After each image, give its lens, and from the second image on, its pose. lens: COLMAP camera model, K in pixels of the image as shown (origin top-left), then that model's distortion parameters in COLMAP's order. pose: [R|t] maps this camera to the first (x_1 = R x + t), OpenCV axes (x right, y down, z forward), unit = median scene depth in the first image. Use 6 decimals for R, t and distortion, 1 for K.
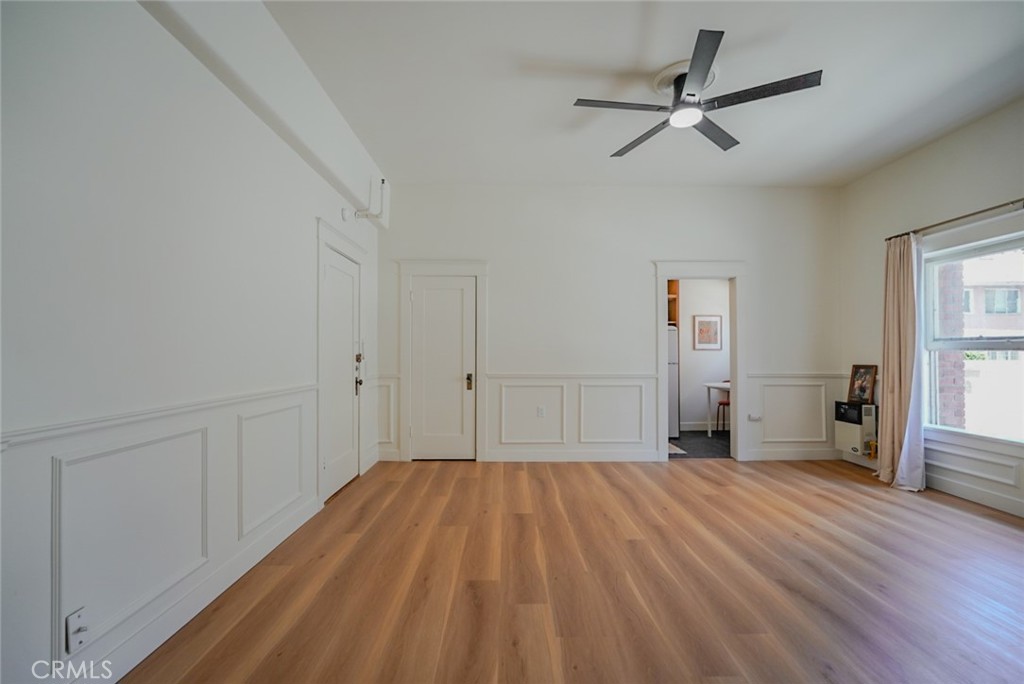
lens RADIAL K [[452.4, 0, 507.7], [0, 452.4, 351.5], [0, 0, 1]] dist [-0.012491, 0.010503]
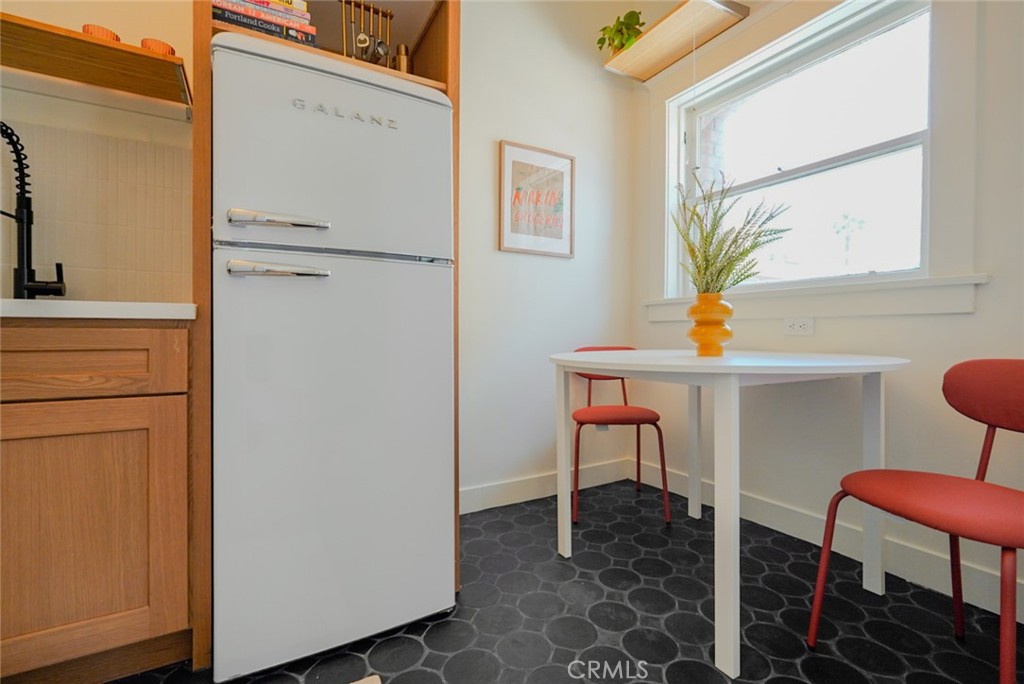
lens RADIAL K [[467.3, 0, 527.3], [0, 467.3, 332.6], [0, 0, 1]] dist [-0.002413, -0.000328]
pose [[0.865895, 0.004612, 0.500204, 0.427446], [-0.007807, 0.999960, 0.004294, 0.084837], [-0.500165, -0.007624, 0.865897, 1.137668]]
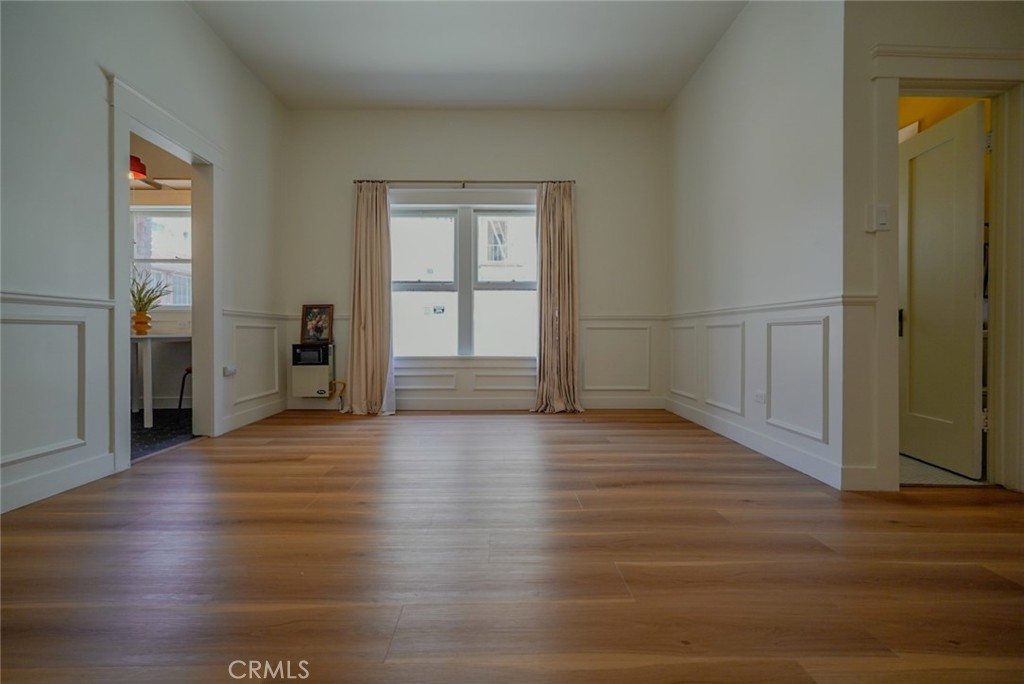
lens RADIAL K [[459.0, 0, 518.5], [0, 459.0, 335.3], [0, 0, 1]] dist [-0.006553, 0.001693]
pose [[0.005633, 0.001218, 0.999983, -0.201151], [-0.006544, 0.999978, -0.001181, 0.099876], [-0.999963, -0.006537, 0.005640, 0.602756]]
